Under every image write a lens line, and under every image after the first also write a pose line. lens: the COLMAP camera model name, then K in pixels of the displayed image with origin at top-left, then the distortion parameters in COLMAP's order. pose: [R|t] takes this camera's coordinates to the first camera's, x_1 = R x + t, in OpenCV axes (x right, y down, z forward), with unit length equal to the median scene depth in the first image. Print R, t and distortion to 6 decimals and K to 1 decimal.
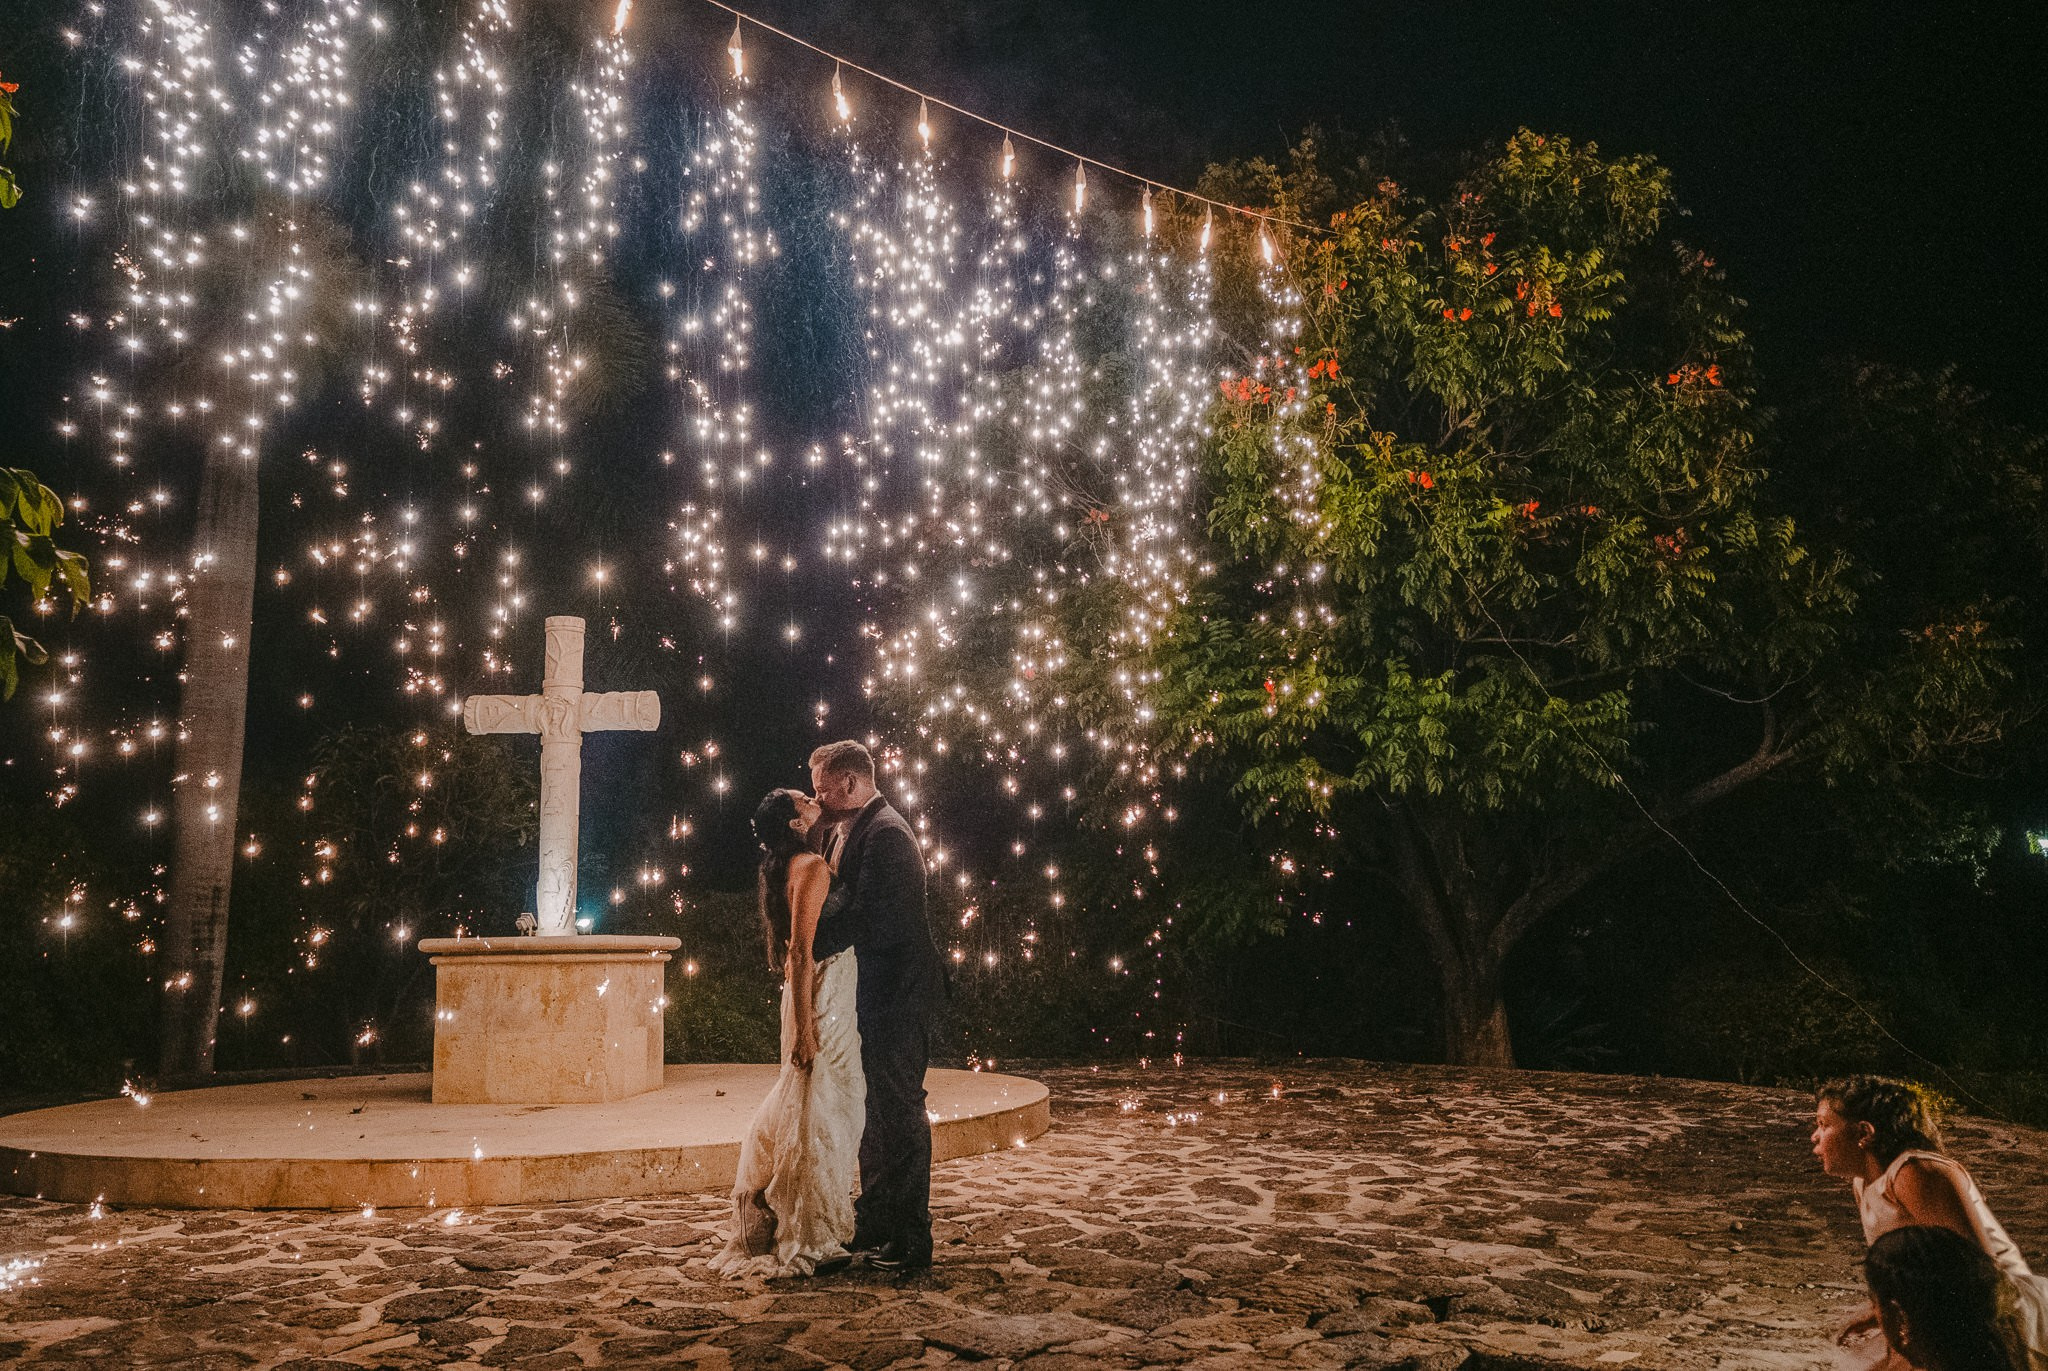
lens RADIAL K [[1623.7, 0, 1025.0], [0, 1623.7, 623.9], [0, 0, 1]] dist [-0.052012, 0.047843]
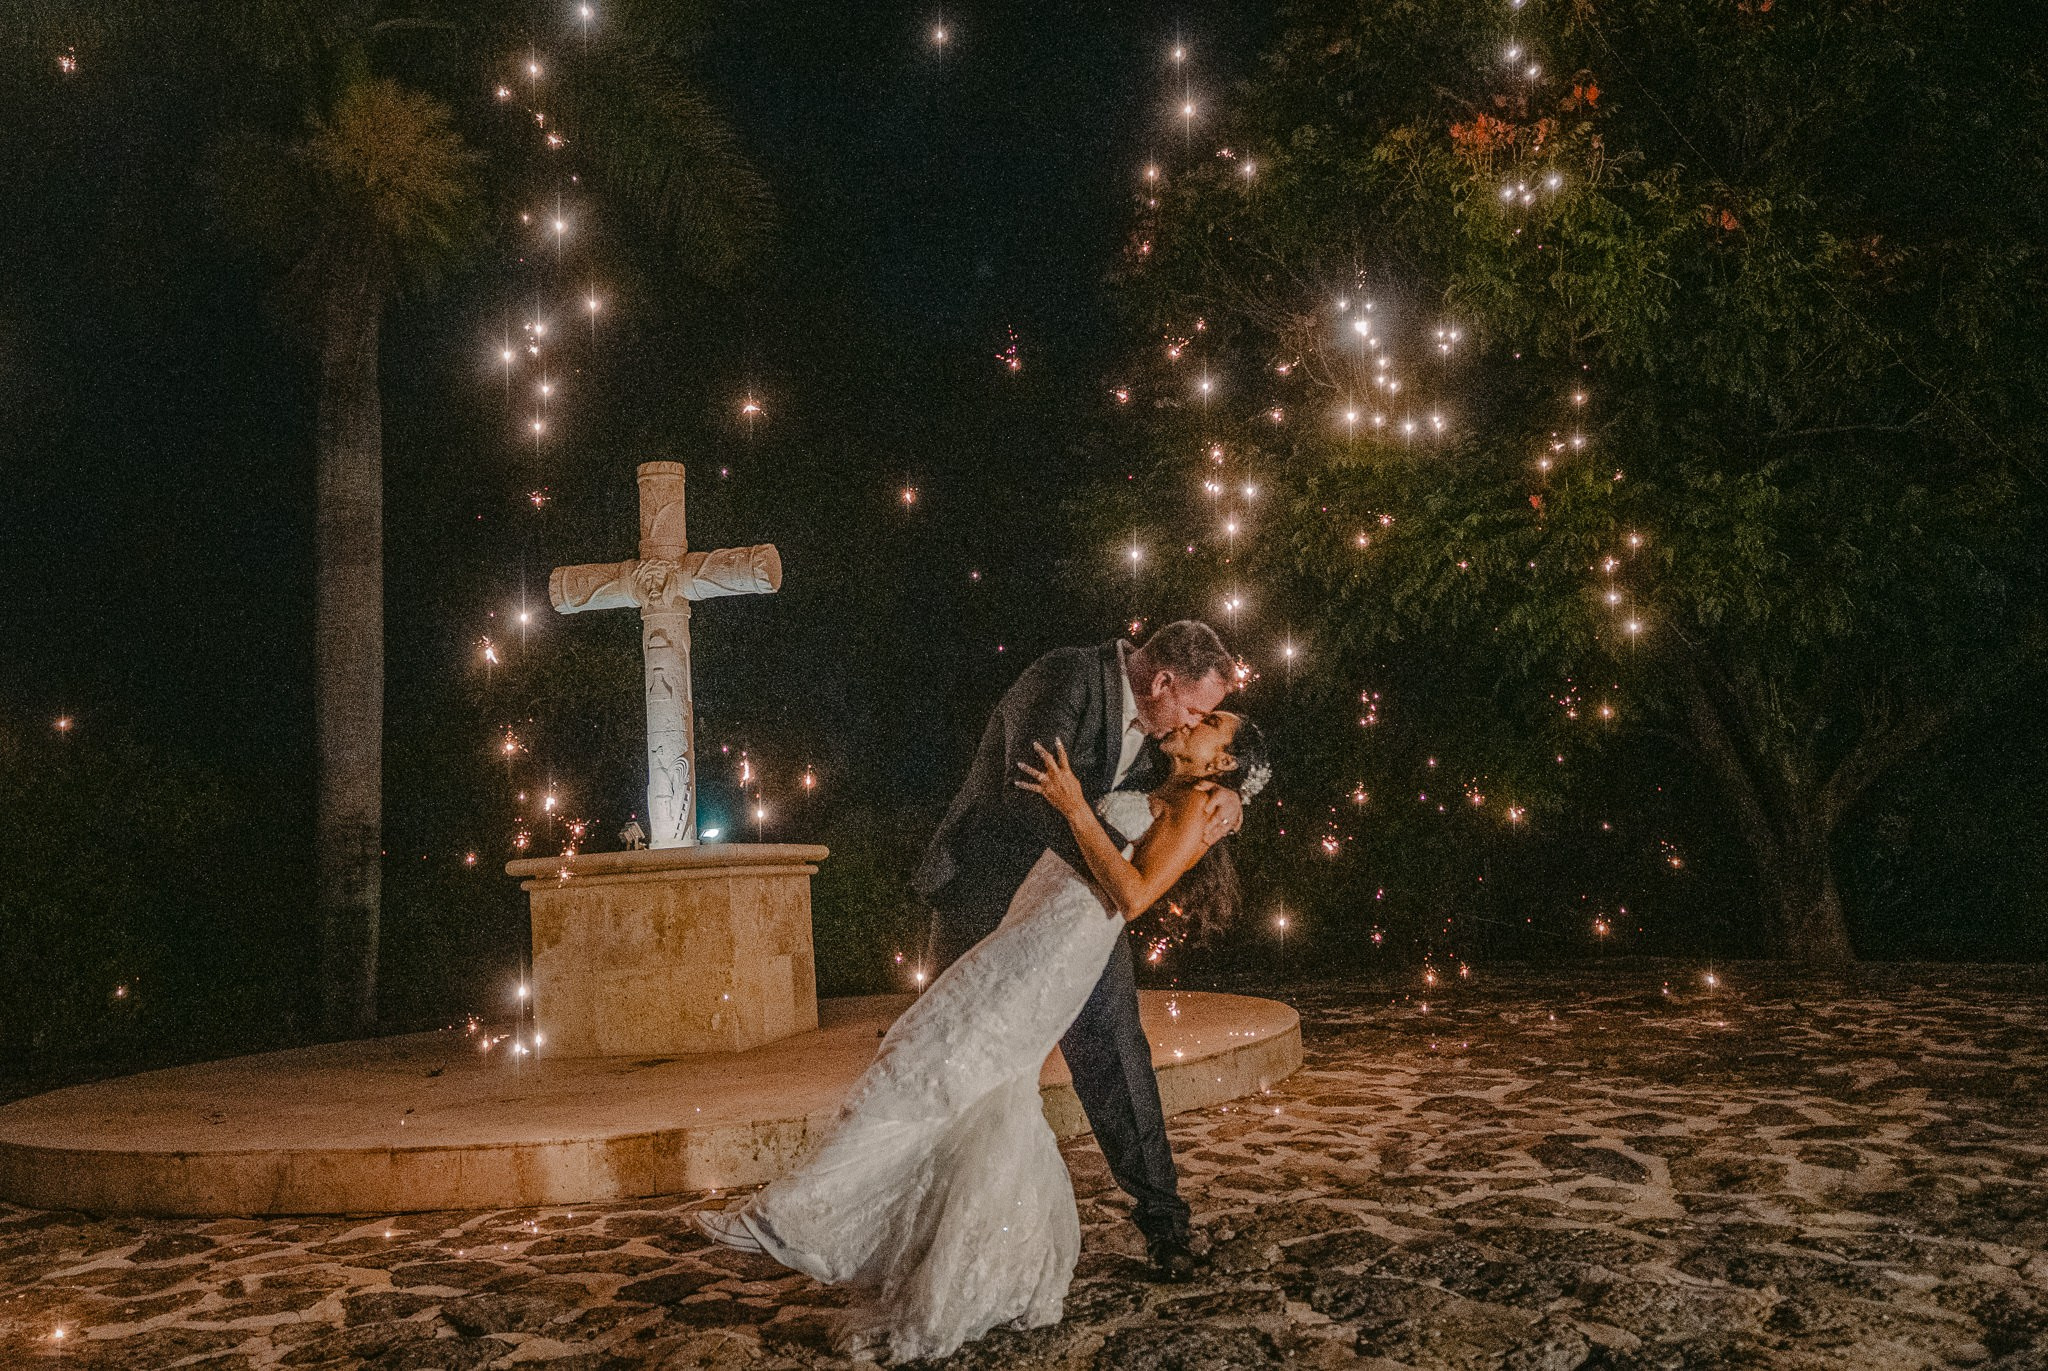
lens RADIAL K [[1623.7, 0, 1025.0], [0, 1623.7, 623.9], [0, 0, 1]] dist [-0.052012, 0.047843]
pose [[0.990609, -0.065107, -0.120232, -0.010376], [0.070995, 0.996445, 0.045349, 0.062936], [0.116852, -0.053459, 0.991710, 0.246215]]
